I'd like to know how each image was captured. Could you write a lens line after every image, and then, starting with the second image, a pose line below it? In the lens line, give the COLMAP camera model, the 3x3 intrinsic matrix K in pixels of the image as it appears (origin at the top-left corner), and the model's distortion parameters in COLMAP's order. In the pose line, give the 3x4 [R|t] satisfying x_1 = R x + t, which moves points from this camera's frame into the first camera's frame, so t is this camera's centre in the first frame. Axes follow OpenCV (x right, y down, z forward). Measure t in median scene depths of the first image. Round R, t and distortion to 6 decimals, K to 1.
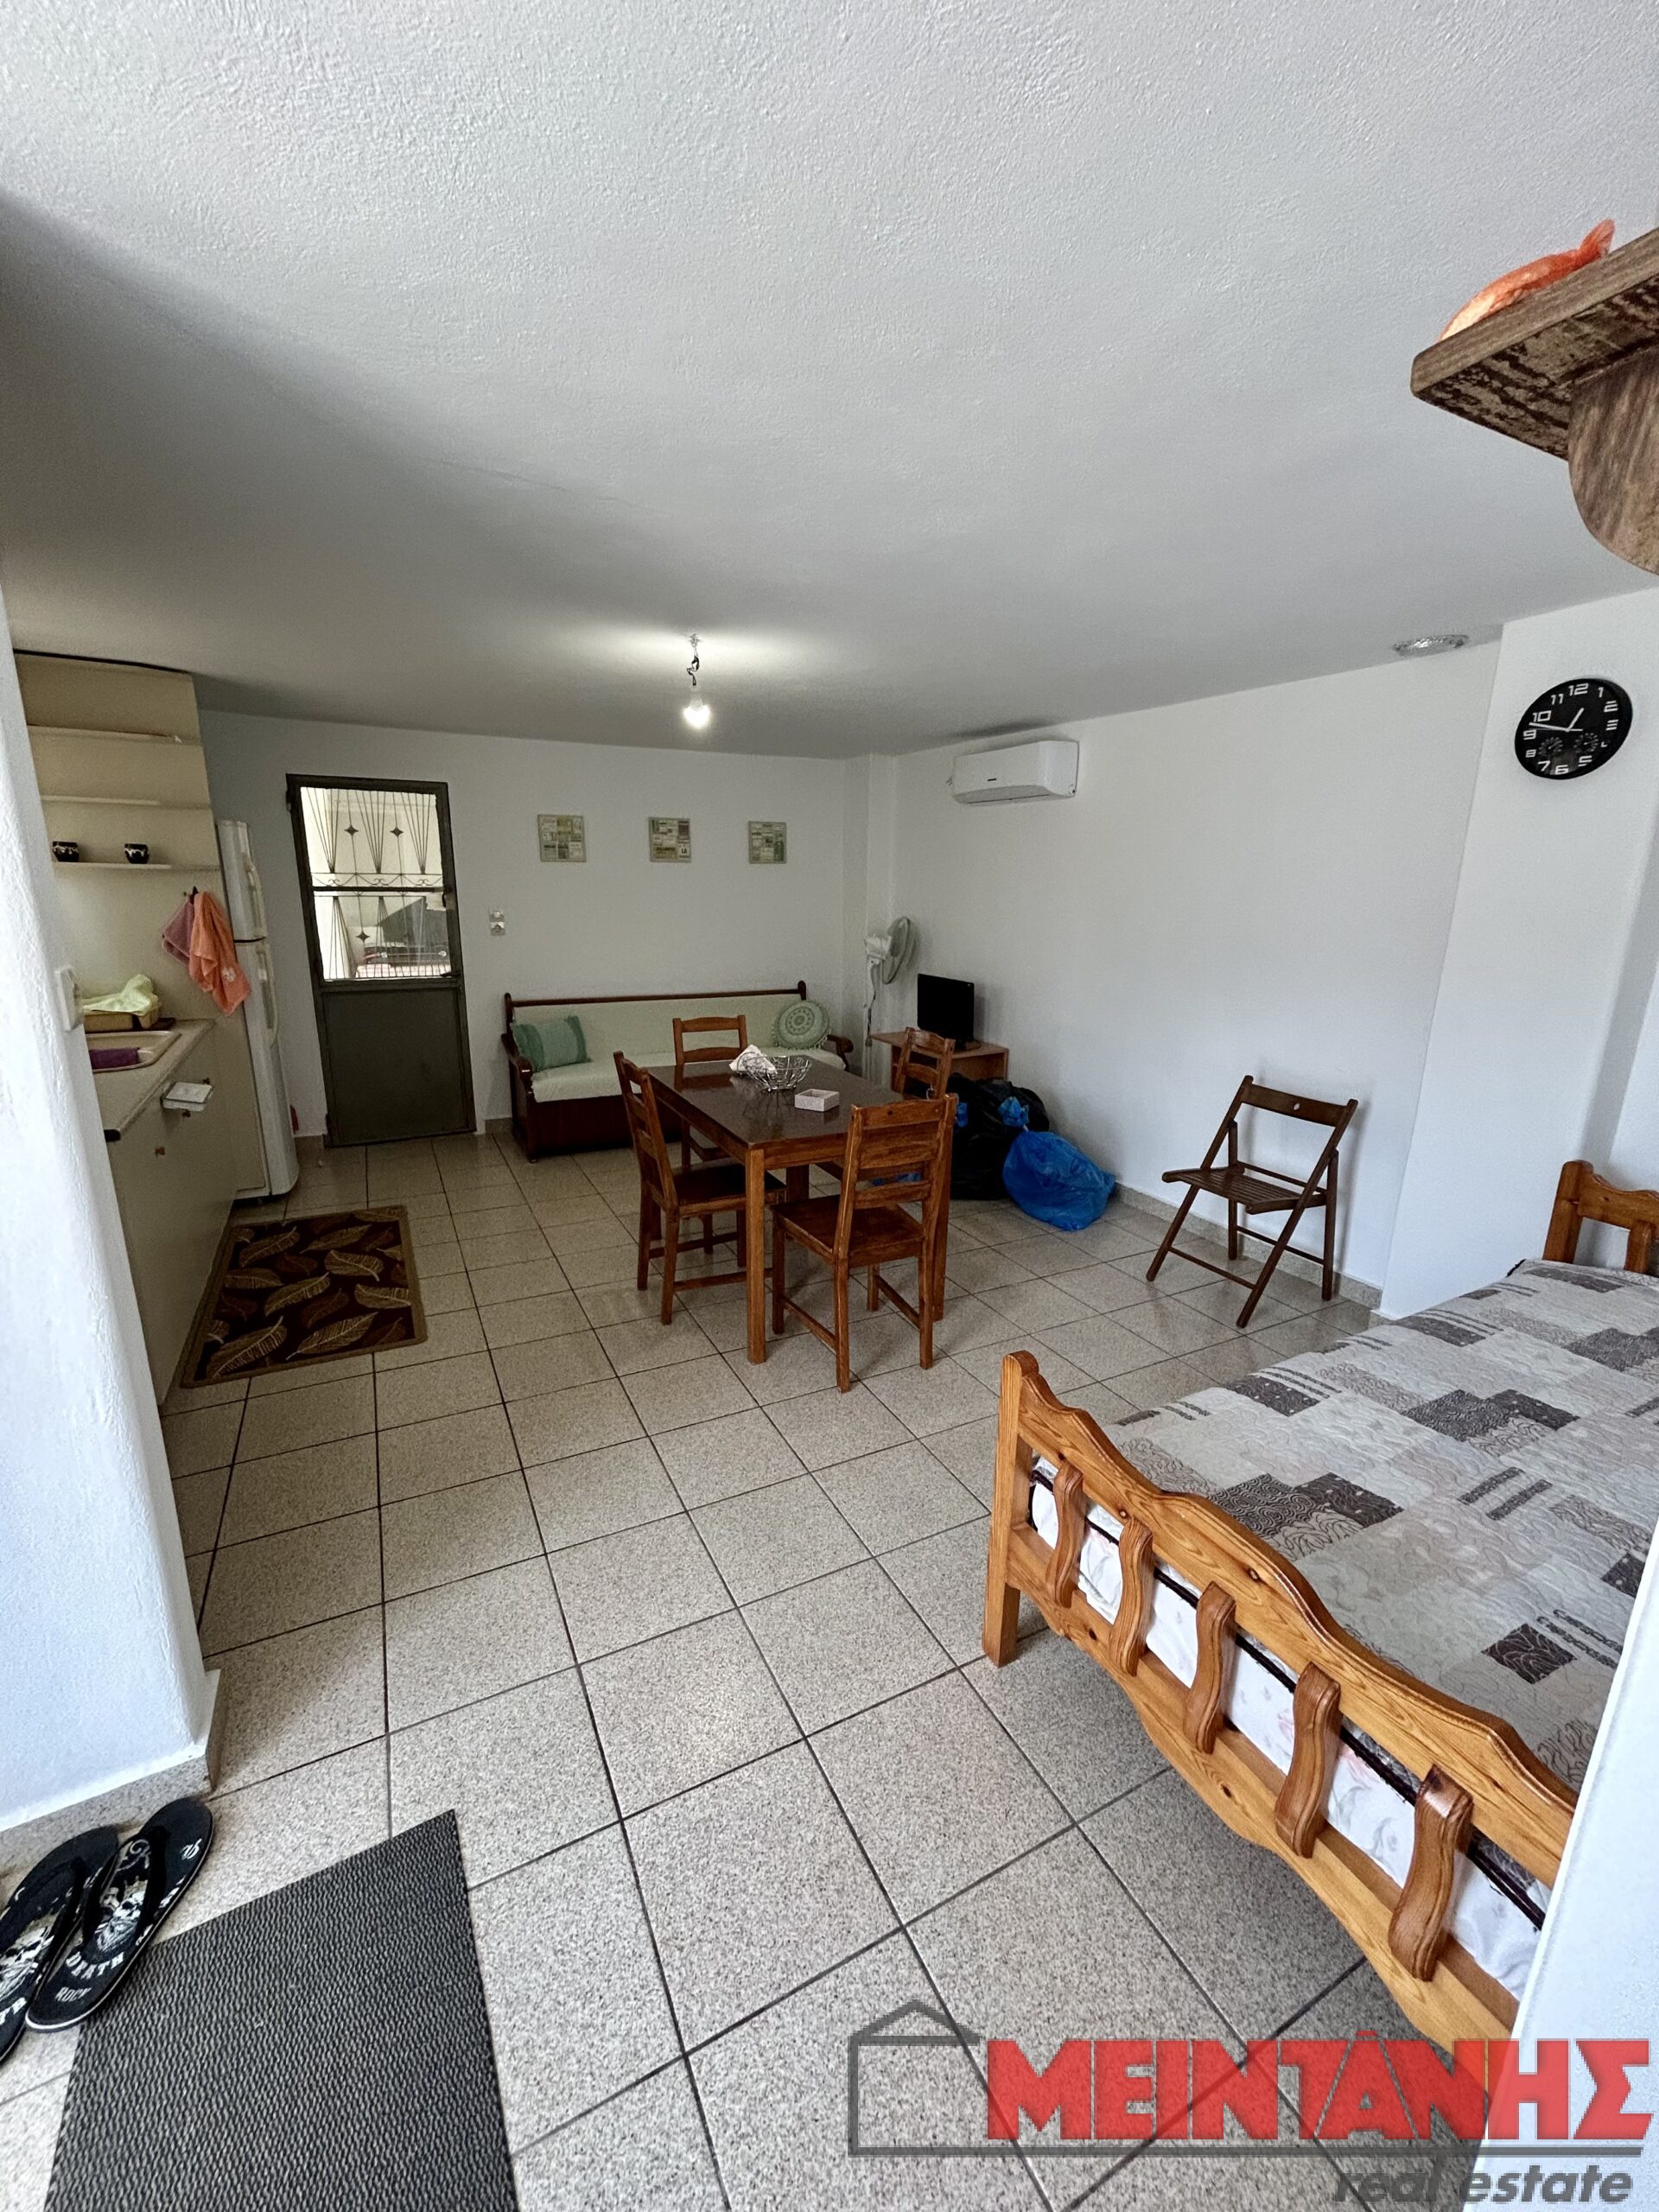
lens RADIAL K [[888.2, 0, 823.4], [0, 888.2, 1097.7], [0, 0, 1]] dist [0.002897, -0.000768]
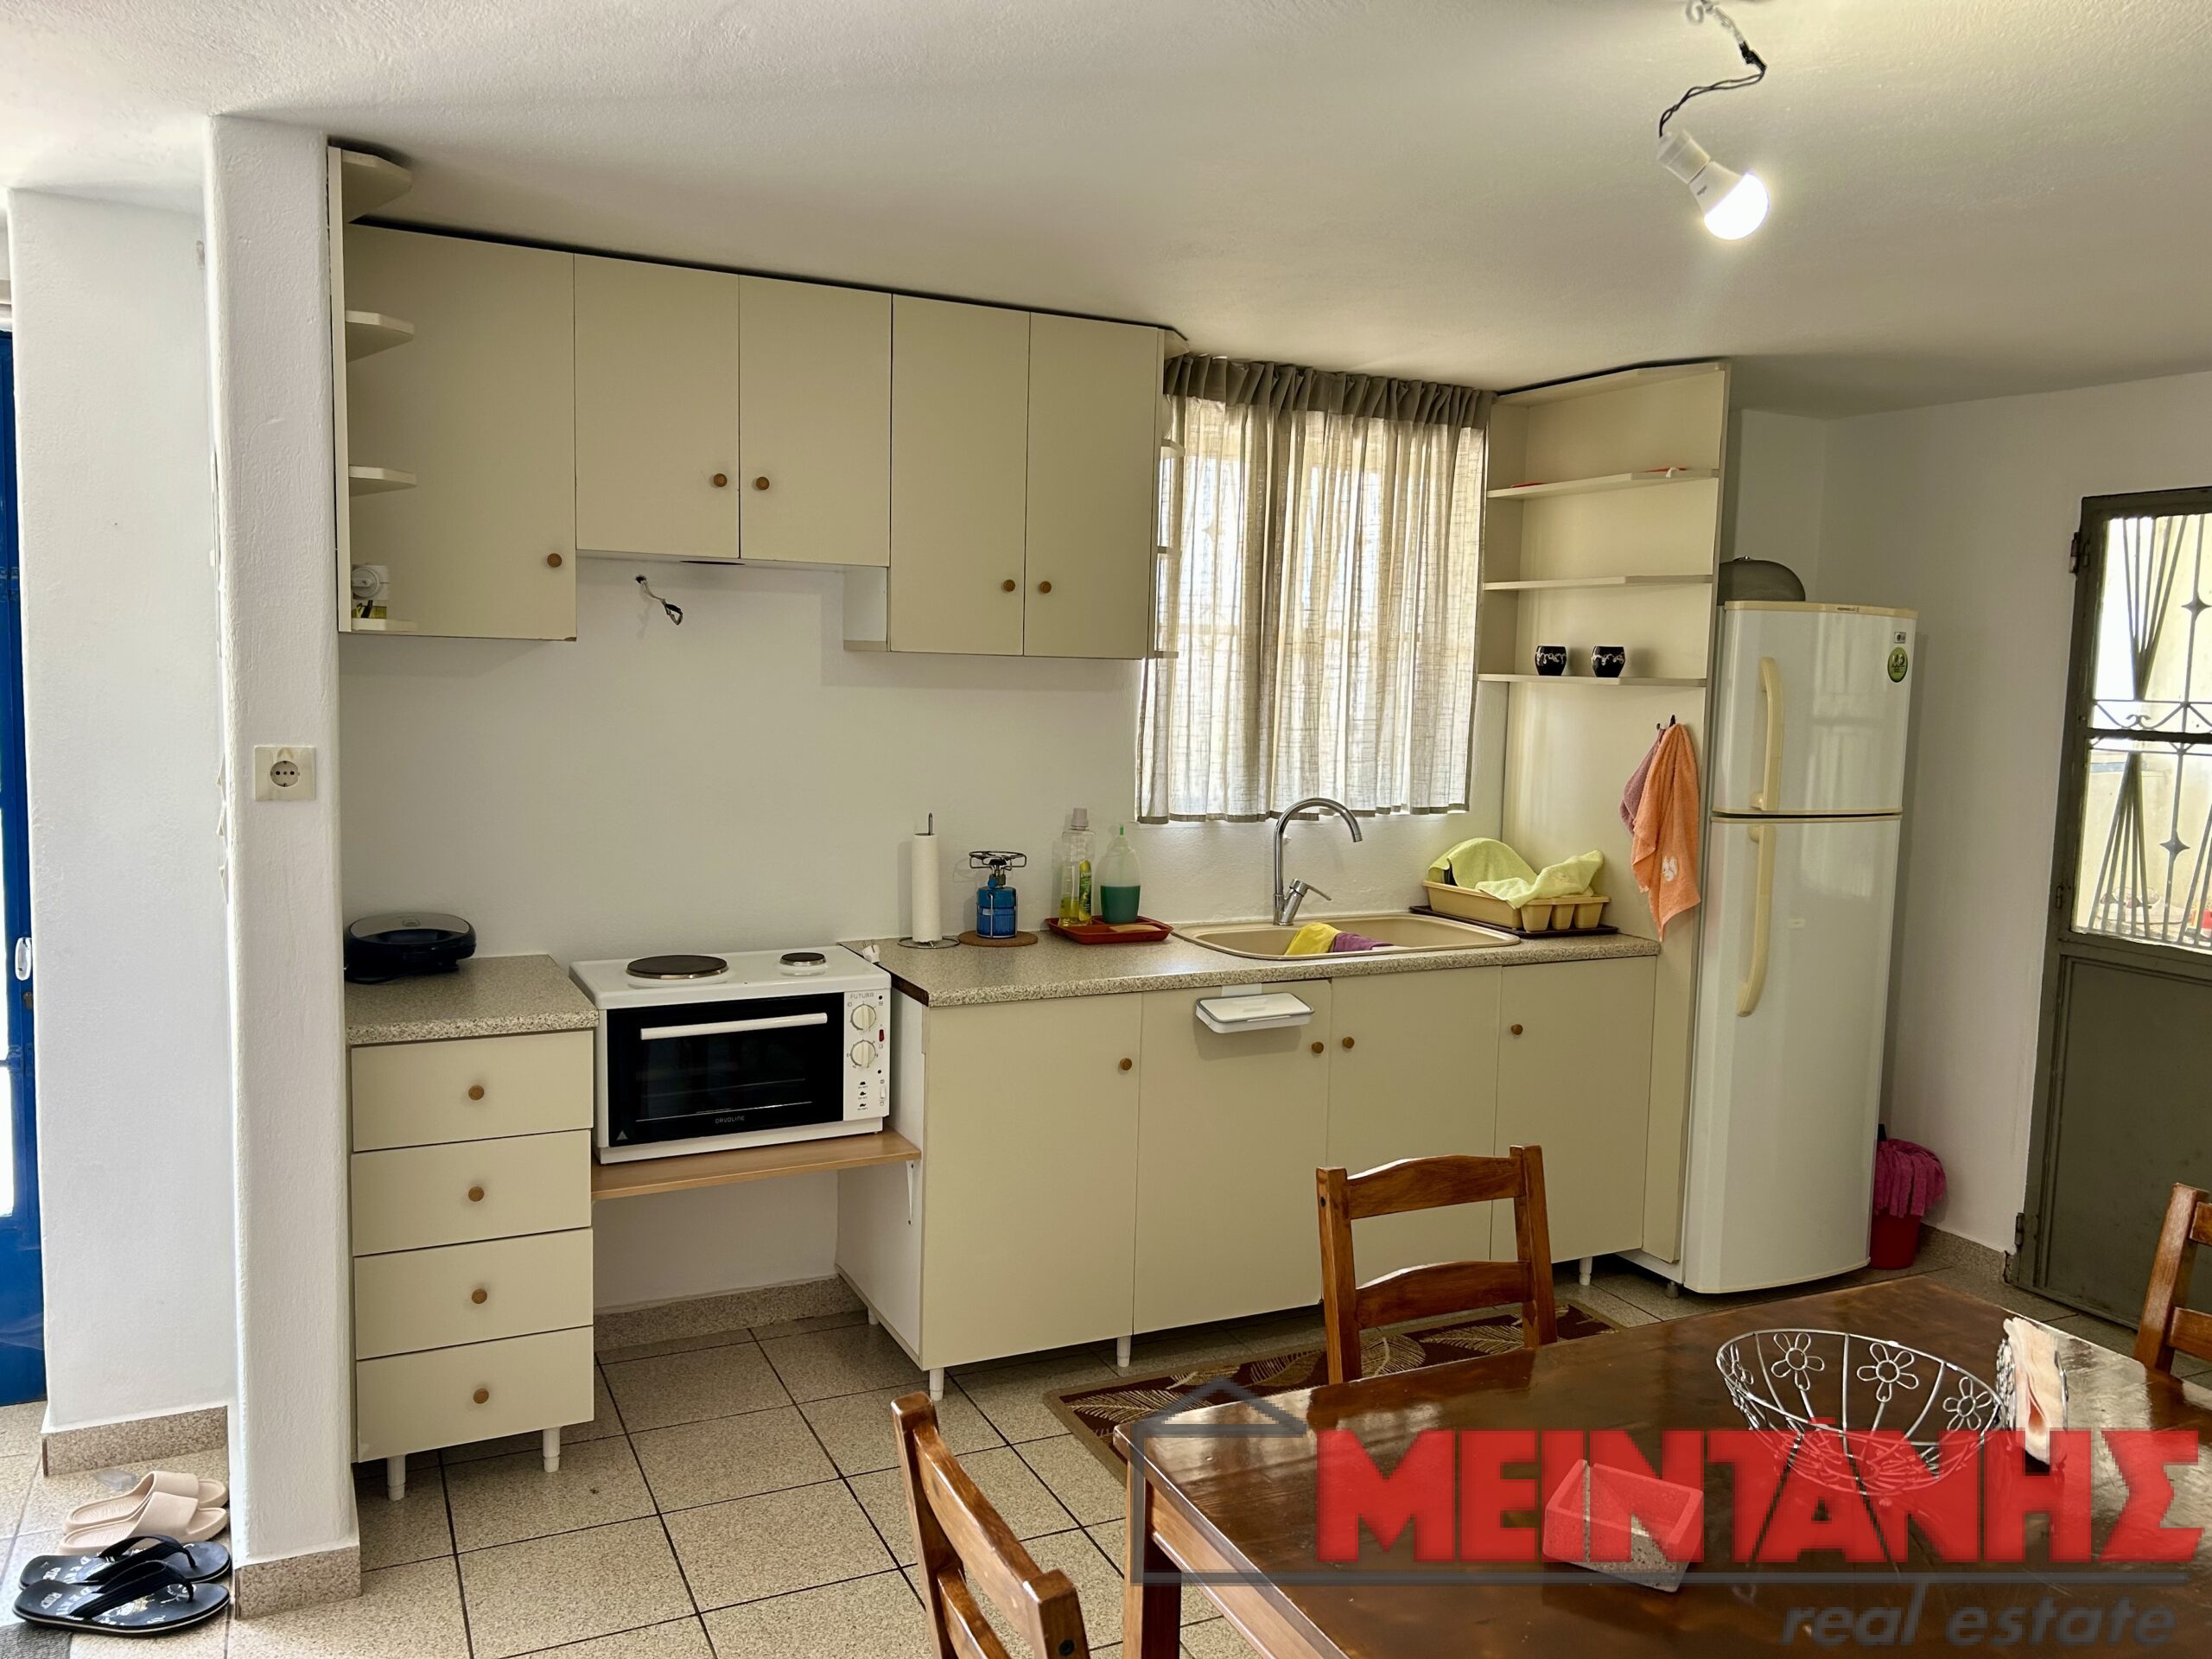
lens RADIAL K [[1666.0, 0, 1101.5], [0, 1666.0, 834.2], [0, 0, 1]] dist [0.025073, -0.018496]
pose [[-0.037857, 0.090930, -0.995137, 0.324104], [-0.262011, 0.960107, 0.097697, -0.141425], [0.964322, 0.264436, -0.012522, 0.554192]]
